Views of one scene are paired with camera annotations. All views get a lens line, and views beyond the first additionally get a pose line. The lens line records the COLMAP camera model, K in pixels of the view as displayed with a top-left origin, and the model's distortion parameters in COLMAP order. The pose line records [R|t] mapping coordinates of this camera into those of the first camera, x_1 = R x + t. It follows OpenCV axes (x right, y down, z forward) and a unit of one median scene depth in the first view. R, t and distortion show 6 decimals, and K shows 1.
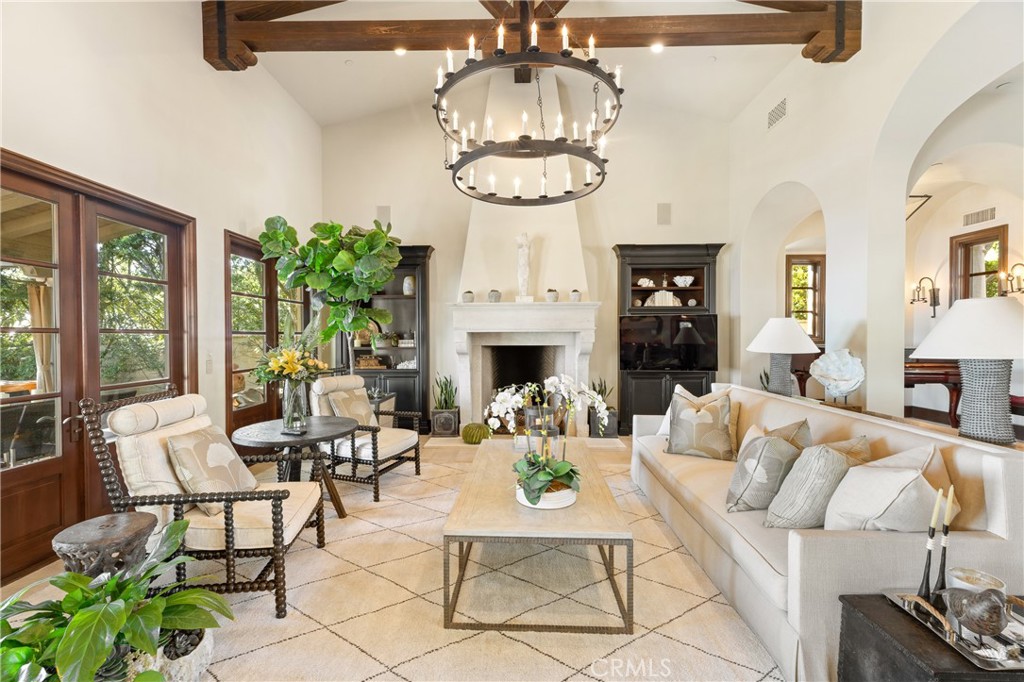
lens RADIAL K [[419.9, 0, 511.4], [0, 419.9, 342.3], [0, 0, 1]] dist [0.001465, 0.000320]
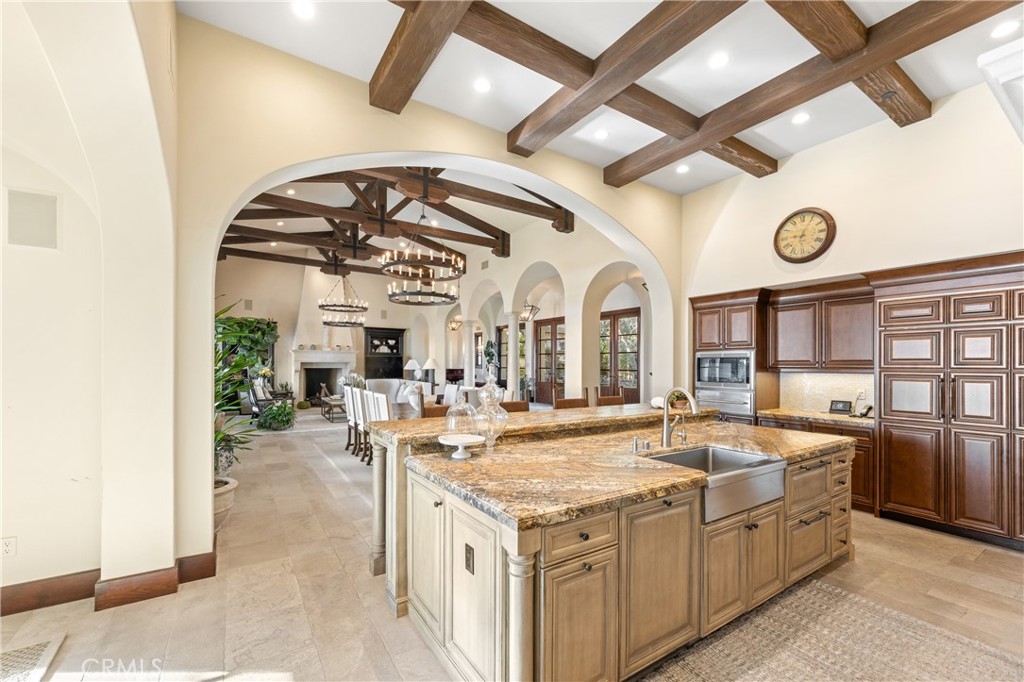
lens RADIAL K [[419.9, 0, 503.0], [0, 419.9, 369.7], [0, 0, 1]] dist [0.001465, 0.000320]
pose [[0.831369, 0.000391, 0.555721, -0.419187], [0.001723, 0.999993, -0.003281, 0.024188], [-0.555718, 0.003686, 0.831362, -1.420900]]
